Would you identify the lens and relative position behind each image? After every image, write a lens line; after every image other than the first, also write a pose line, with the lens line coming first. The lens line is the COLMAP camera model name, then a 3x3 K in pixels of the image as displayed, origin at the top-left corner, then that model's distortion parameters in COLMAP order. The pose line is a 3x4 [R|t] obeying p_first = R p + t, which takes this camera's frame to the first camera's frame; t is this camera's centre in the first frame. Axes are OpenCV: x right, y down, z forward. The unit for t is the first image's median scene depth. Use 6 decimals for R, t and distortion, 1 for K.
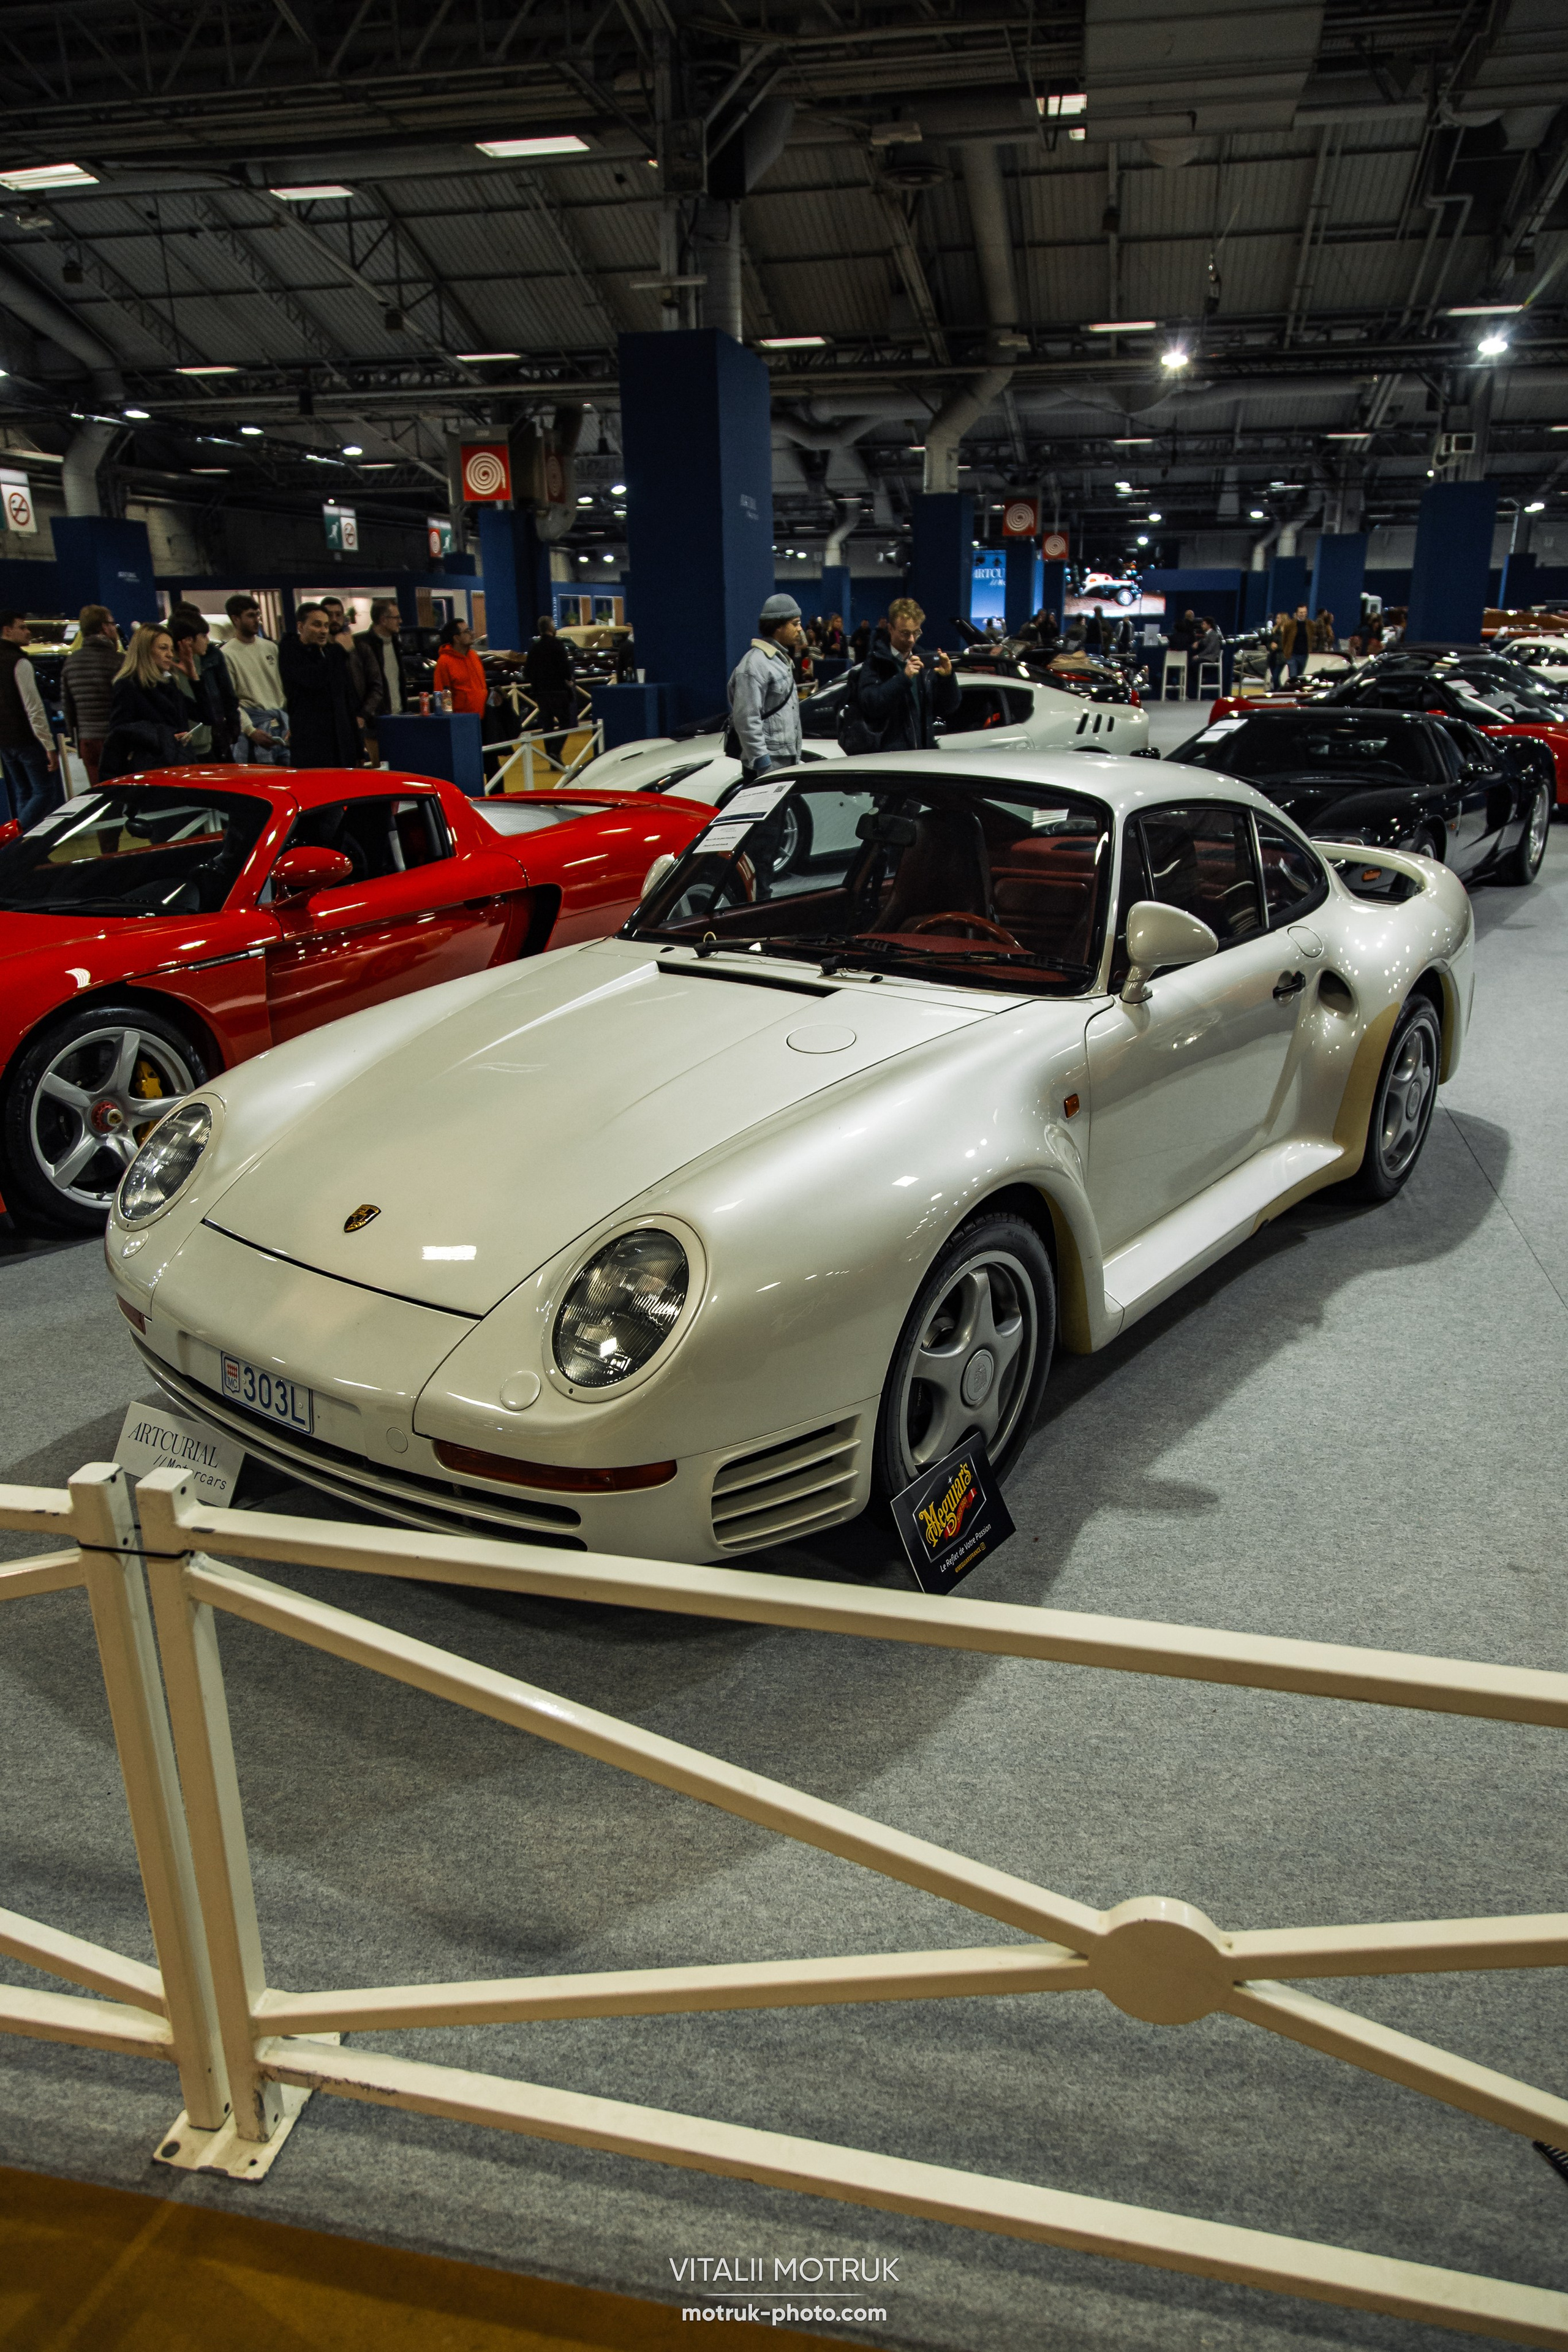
lens RADIAL K [[1578.1, 0, 796.8], [0, 1578.1, 1195.9], [0, 0, 1]] dist [0.005008, 0.003820]
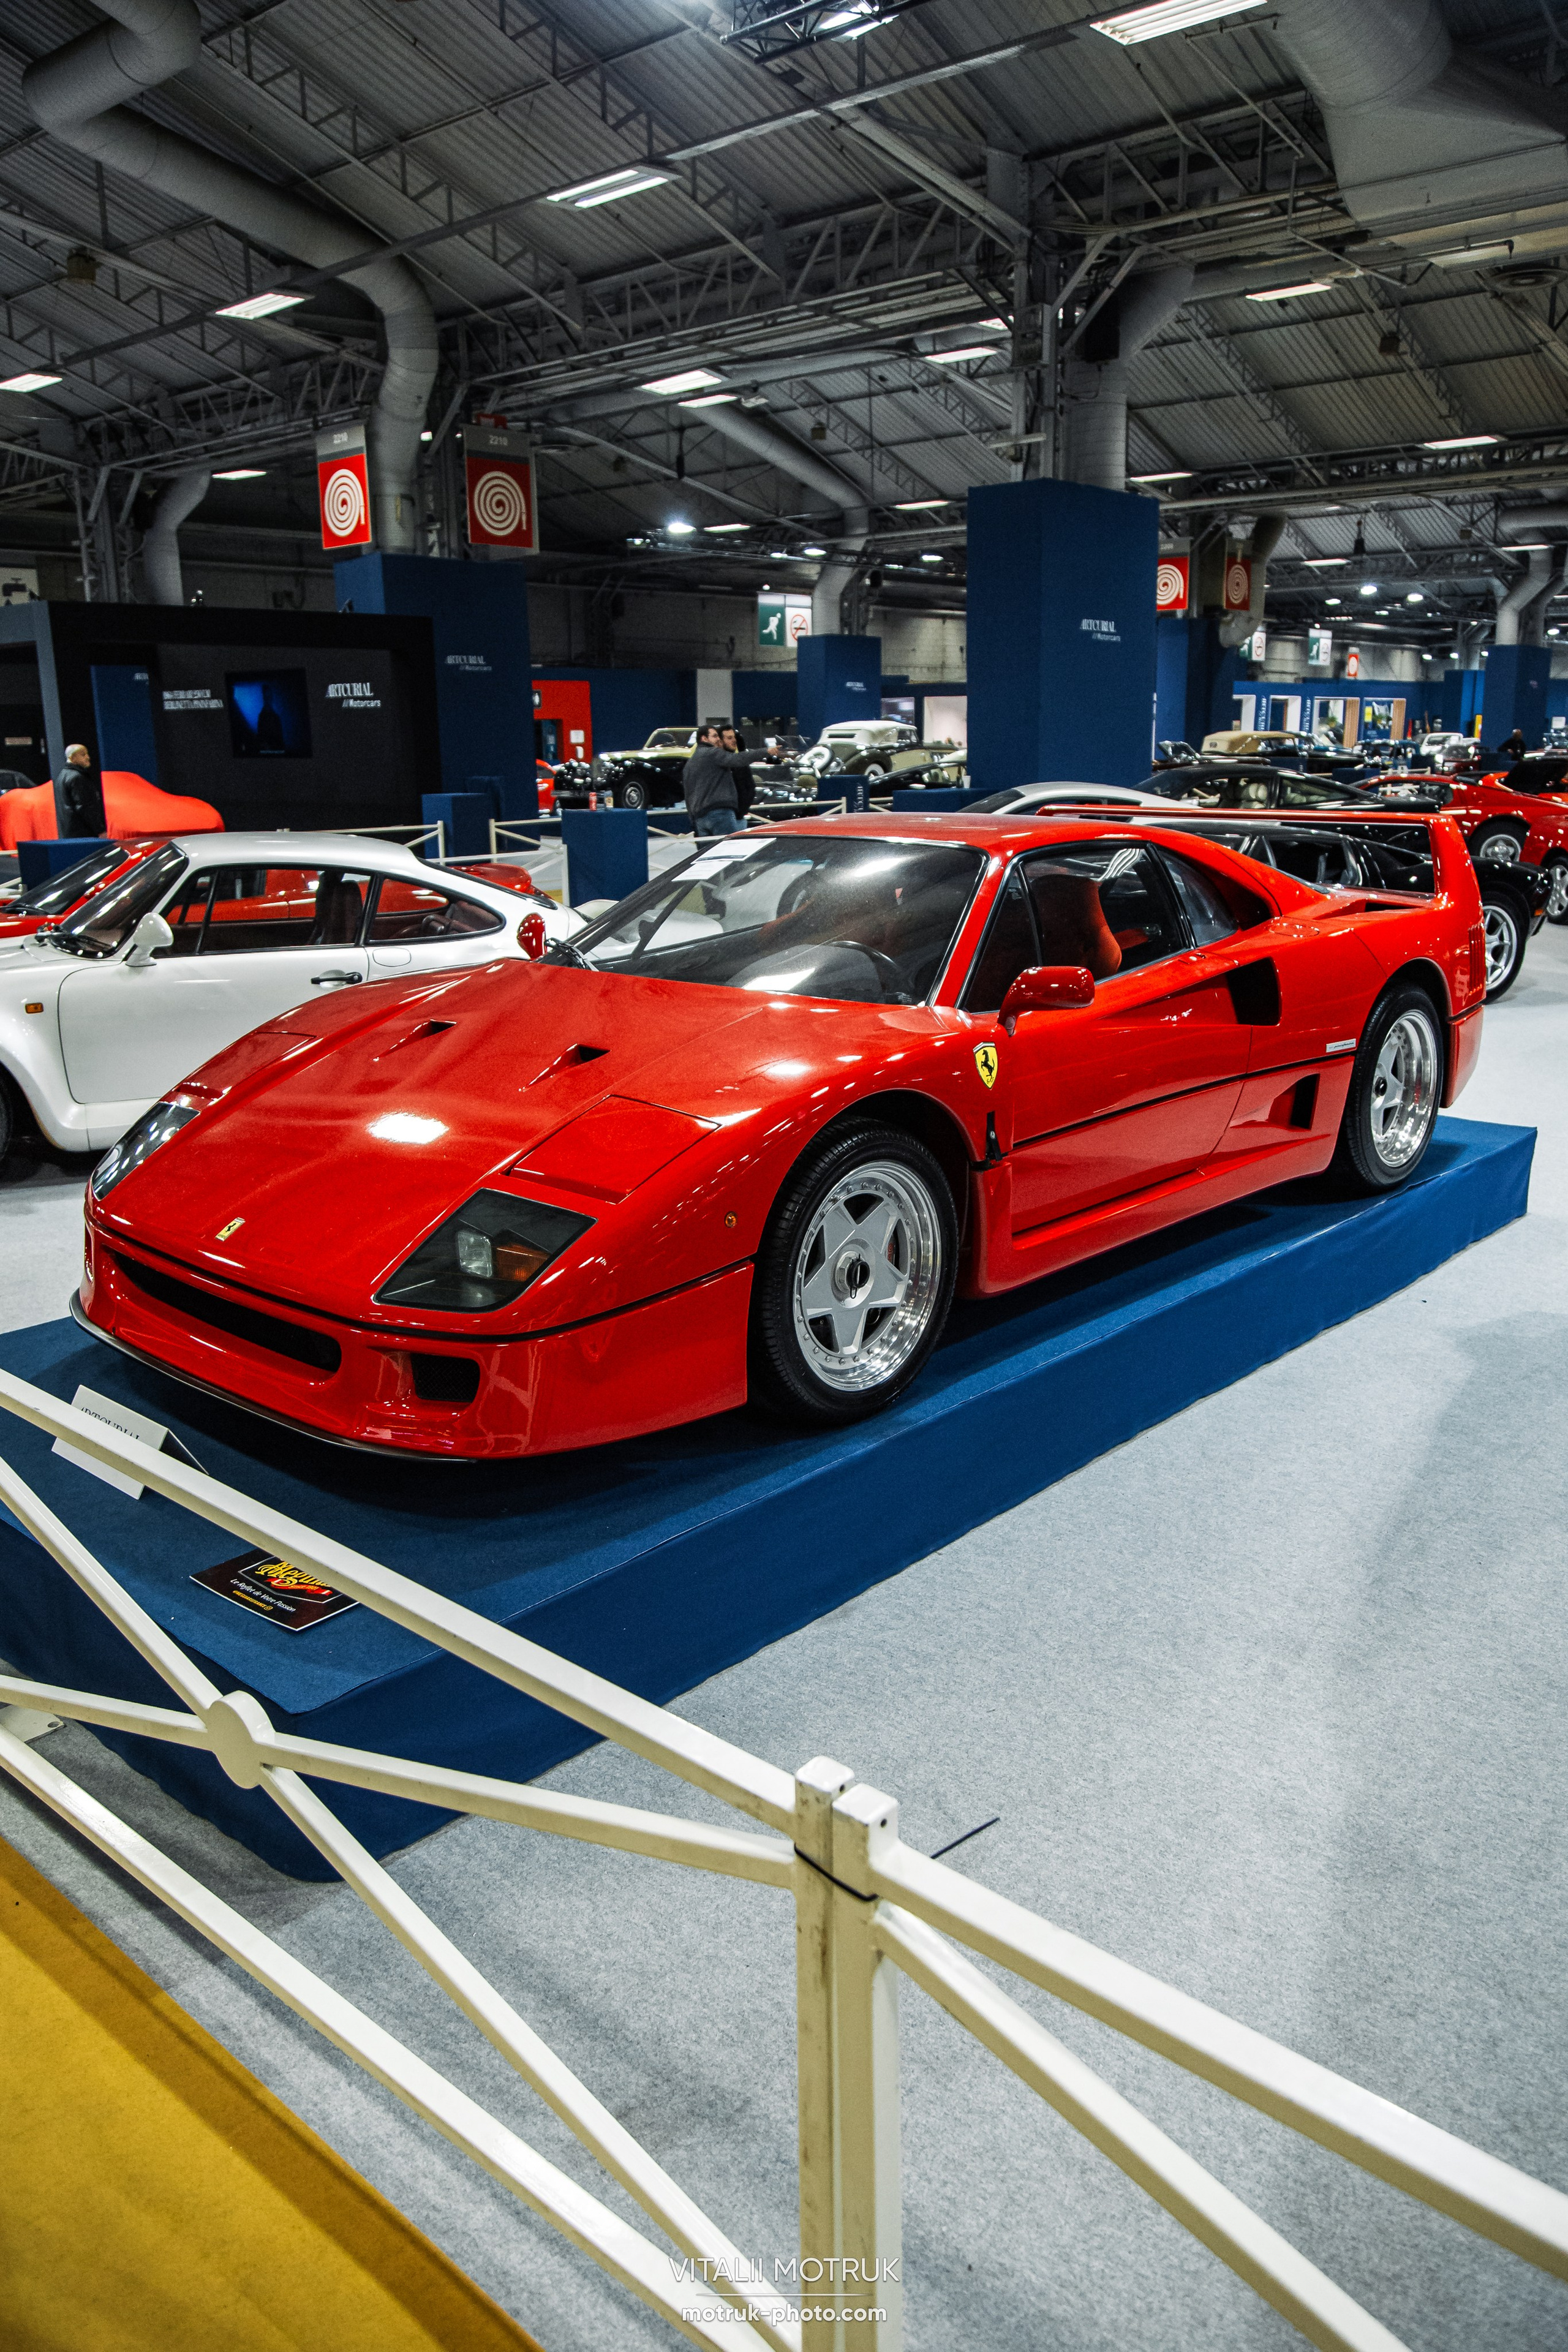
lens RADIAL K [[1752.9, 0, 792.9], [0, 1752.9, 1180.1], [0, 0, 1]] dist [-0.018487, 0.004008]
pose [[0.861499, 0.129449, -0.490981, 0.216043], [-0.173646, 0.983765, -0.045314, 0.009129], [0.477144, 0.124295, 0.869991, -0.039572]]
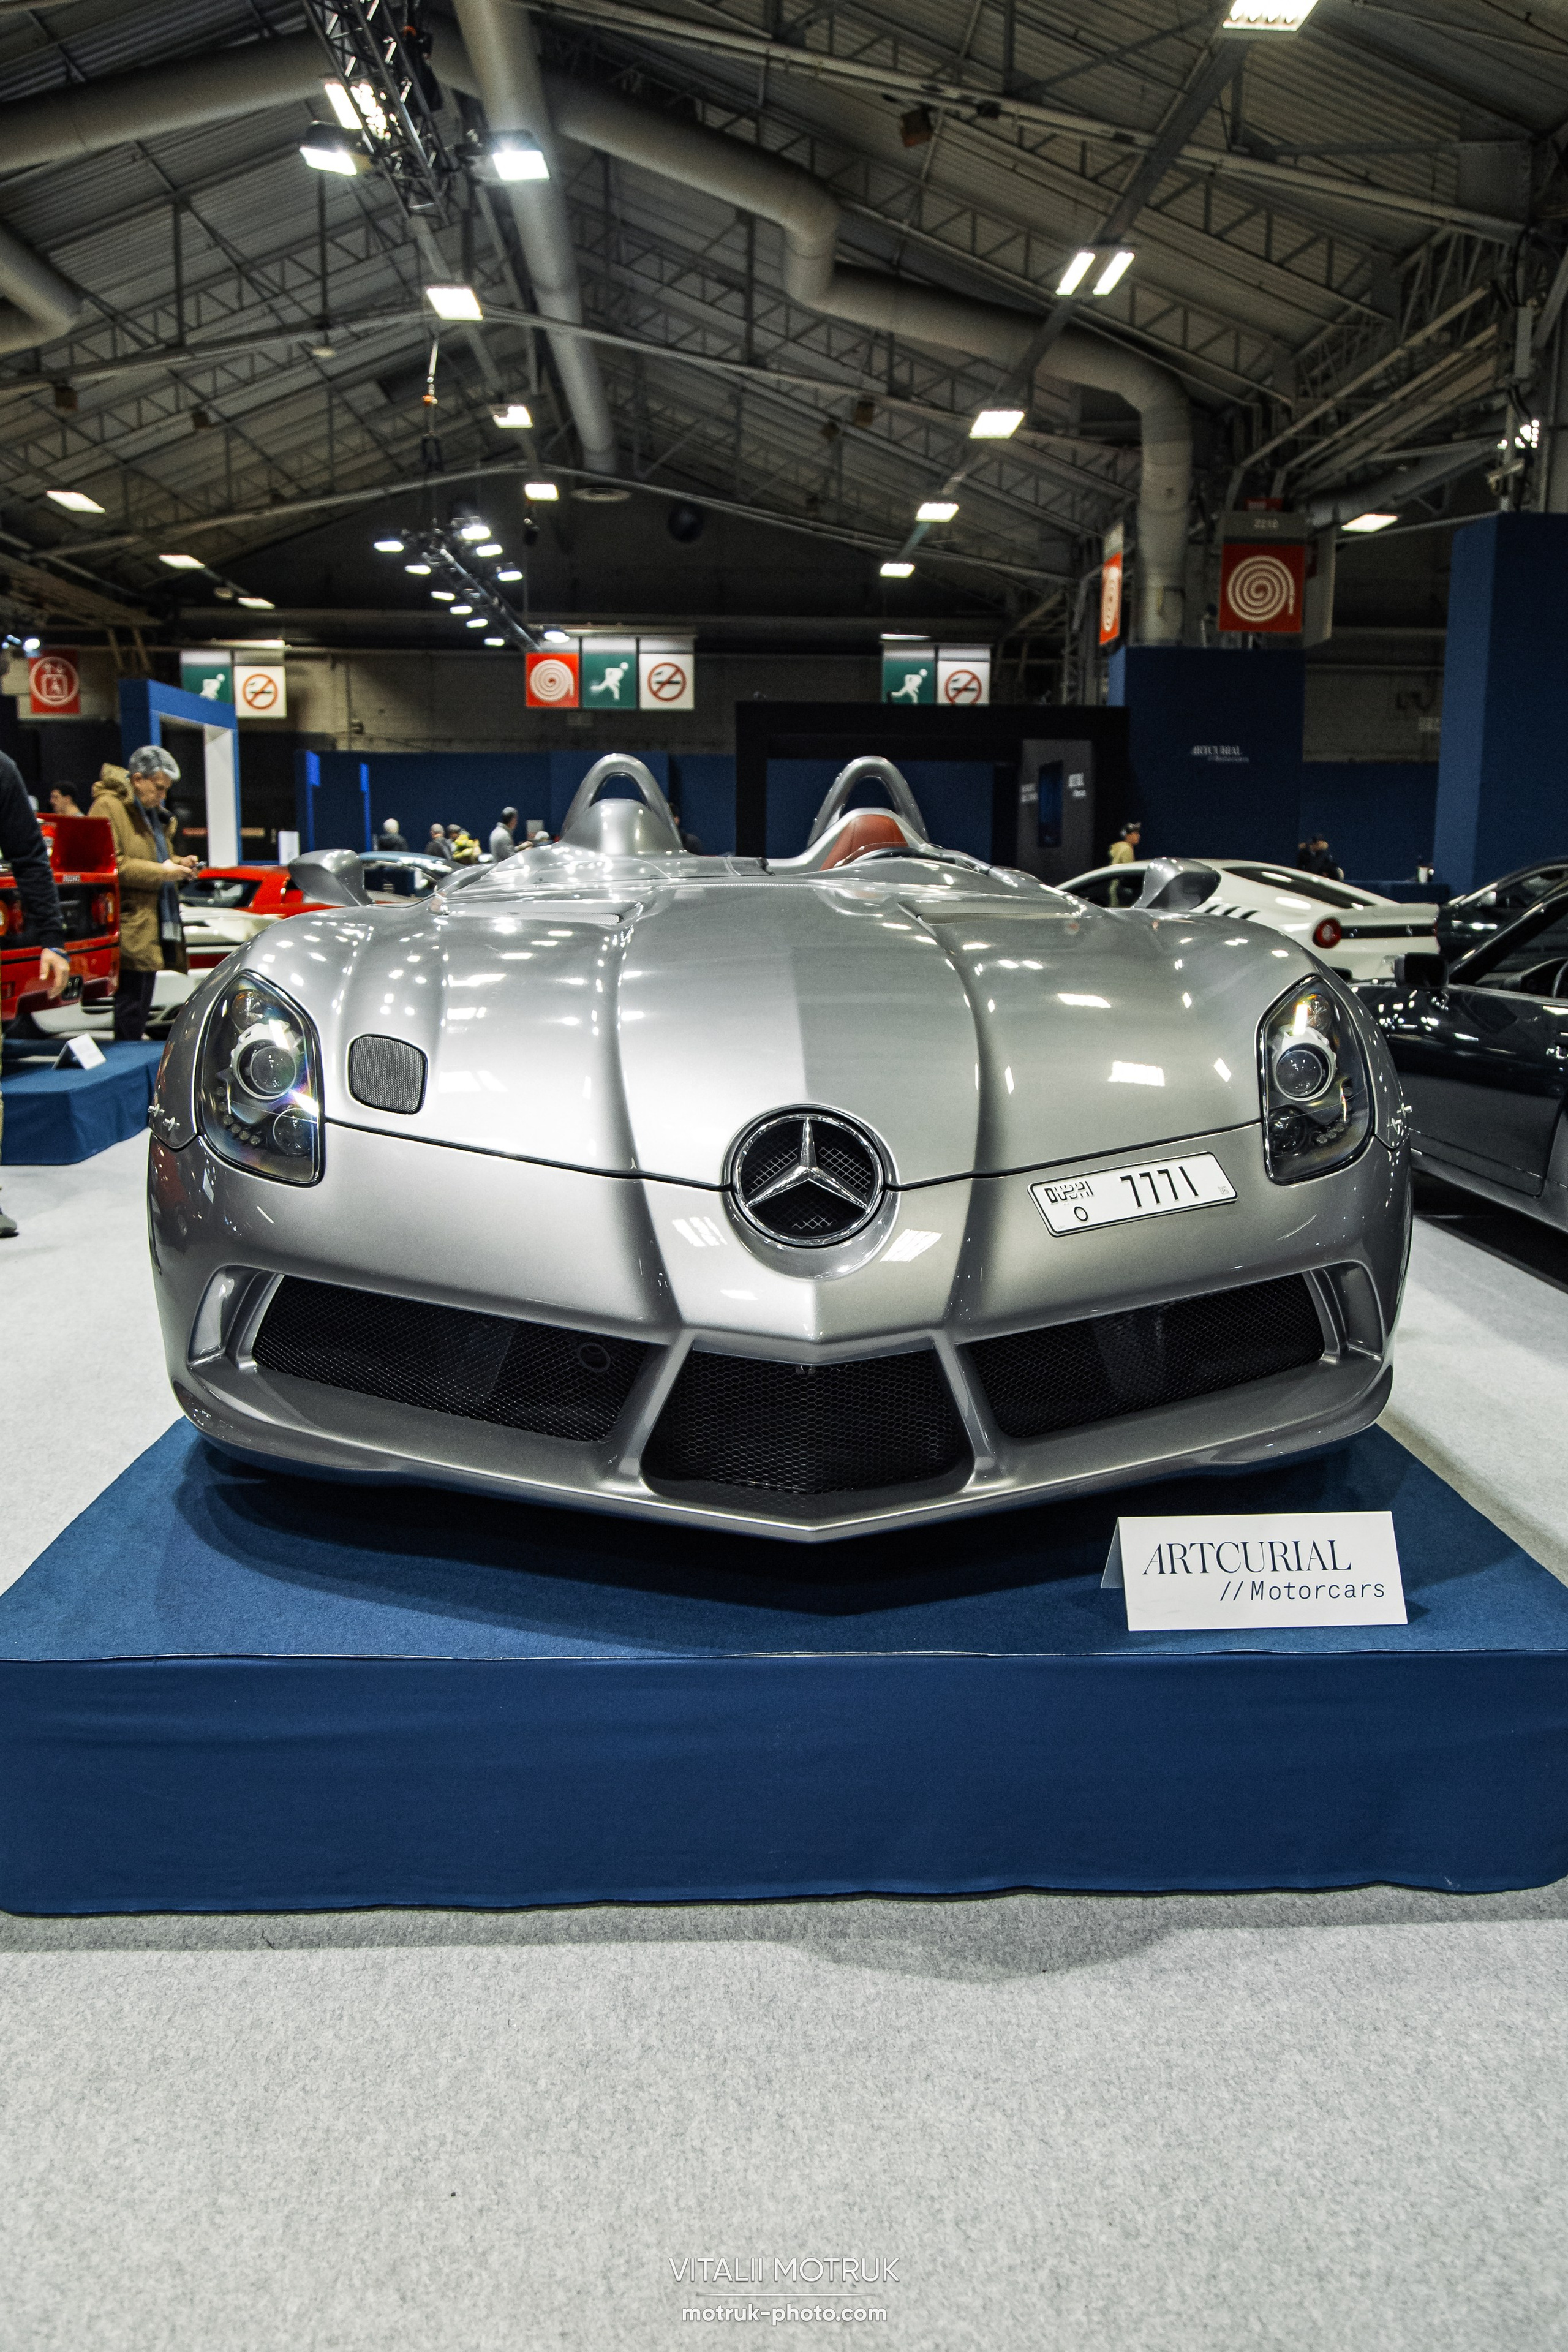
lens RADIAL K [[1937.1, 0, 796.8], [0, 1937.1, 1145.9], [0, 0, 1]] dist [0.001381, 0.012576]
pose [[0.242931, 0.160696, -0.956641, 0.458124], [-0.348840, 0.934681, 0.068423, -0.066771], [0.905150, 0.317092, 0.283120, 0.202058]]
